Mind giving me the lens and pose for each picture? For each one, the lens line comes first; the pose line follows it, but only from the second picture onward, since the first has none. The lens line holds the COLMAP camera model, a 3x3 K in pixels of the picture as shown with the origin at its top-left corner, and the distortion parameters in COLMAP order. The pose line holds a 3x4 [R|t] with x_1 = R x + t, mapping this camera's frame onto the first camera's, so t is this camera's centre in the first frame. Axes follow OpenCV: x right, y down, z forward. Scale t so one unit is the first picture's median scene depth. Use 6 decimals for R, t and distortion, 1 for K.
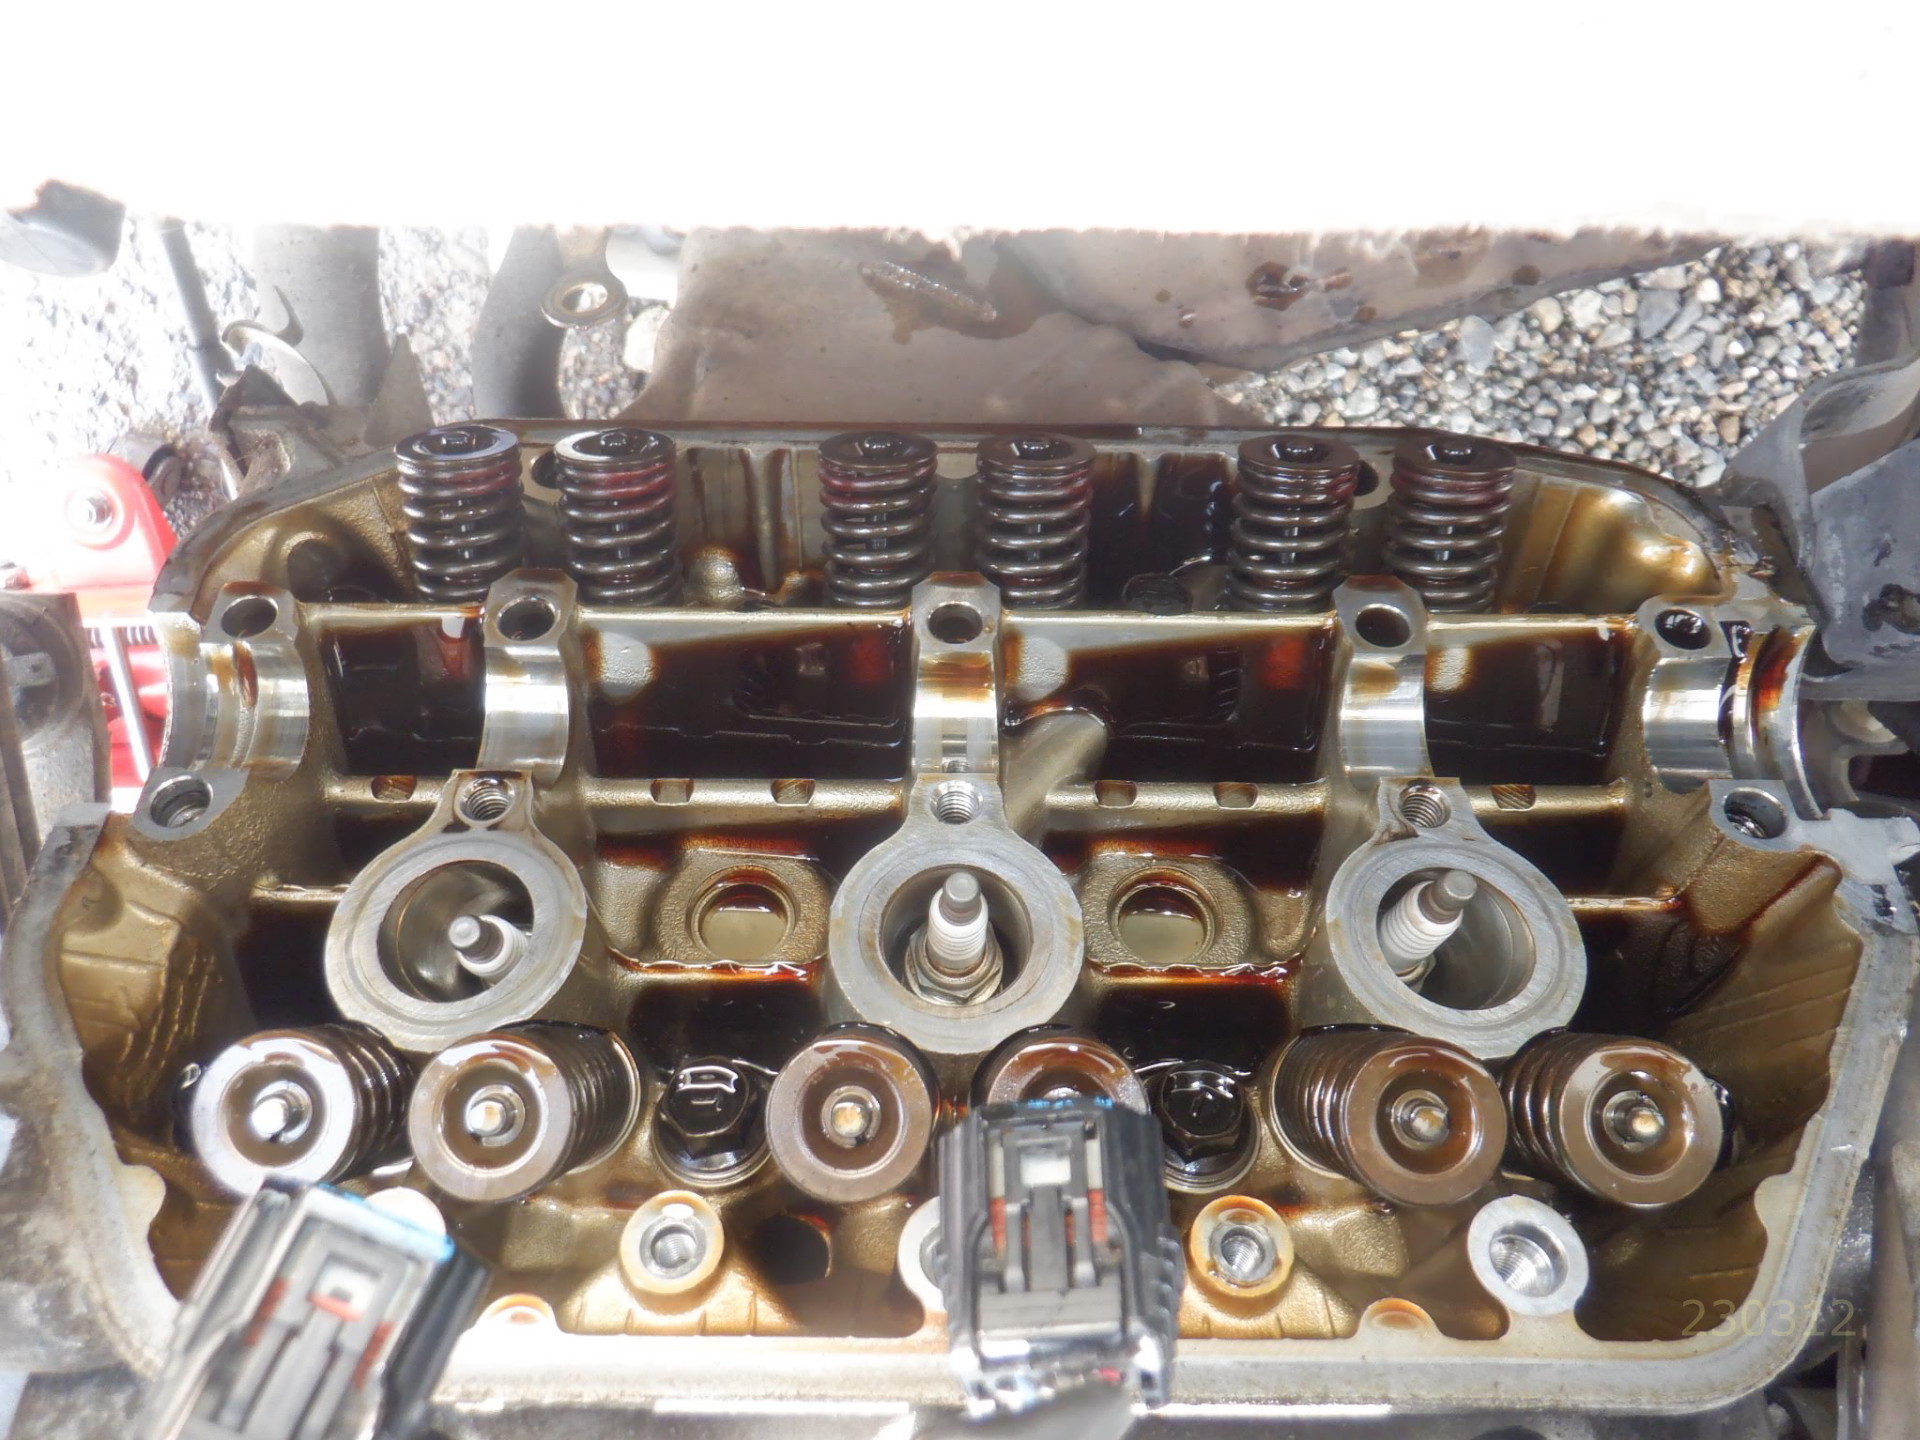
lens RADIAL K [[1496.7, 0, 962.3], [0, 1496.7, 713.7], [0, 0, 1]] dist [0.001985, -0.014446]
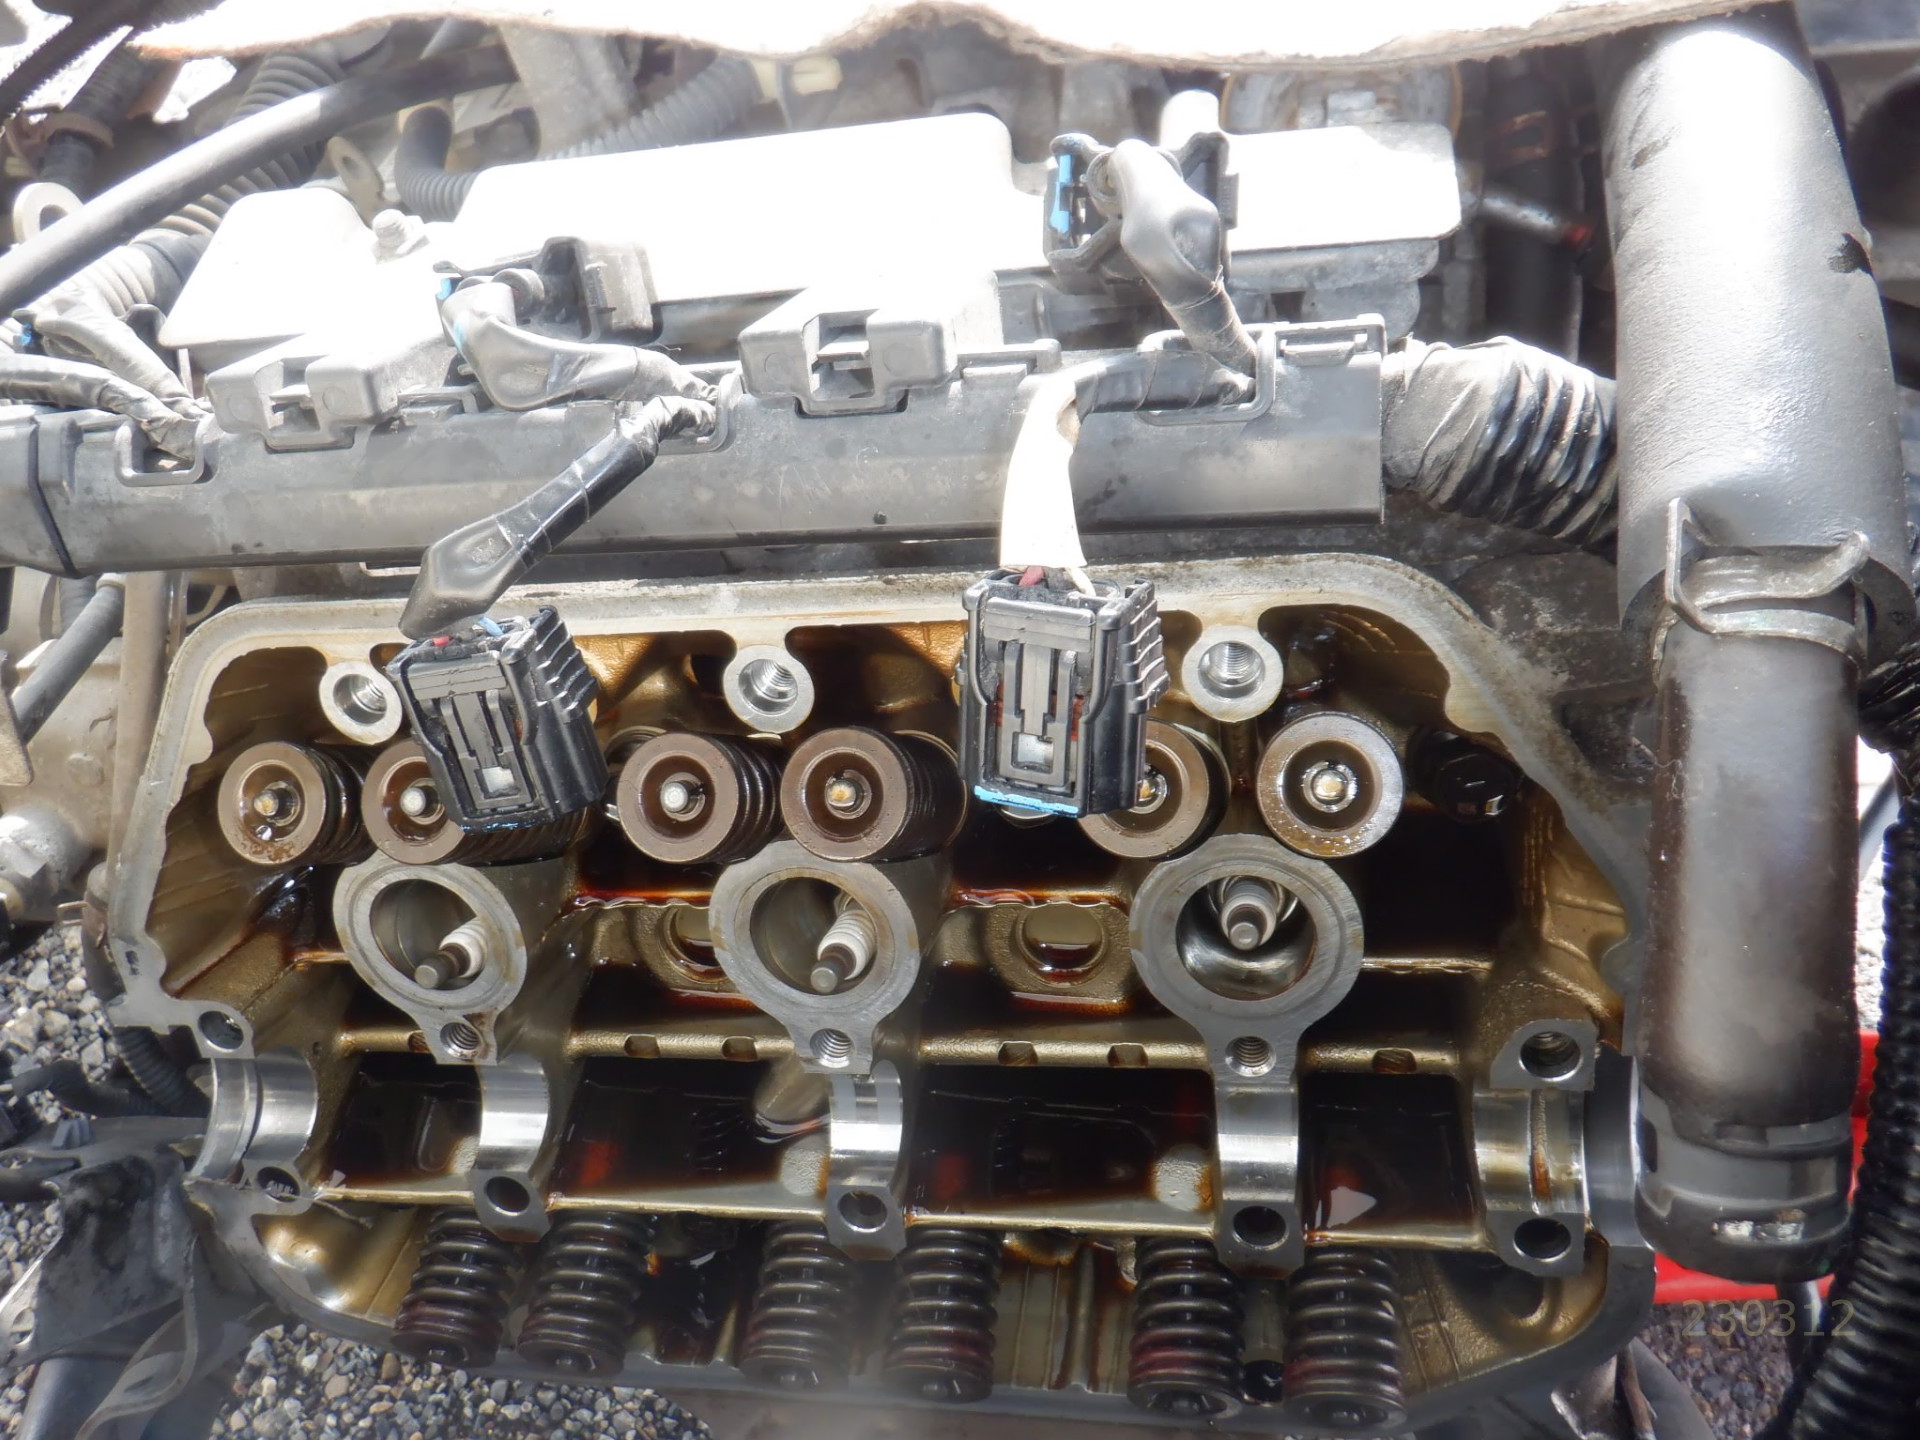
lens RADIAL K [[1496.7, 0, 964.8], [0, 1496.7, 719.5], [0, 0, 1]] dist [0.001985, -0.014446]
pose [[-0.980439, 0.031802, 0.194236, -0.295615], [0.015596, -0.971204, 0.237740, 0.028538], [0.196203, 0.236119, 0.951710, -0.116132]]
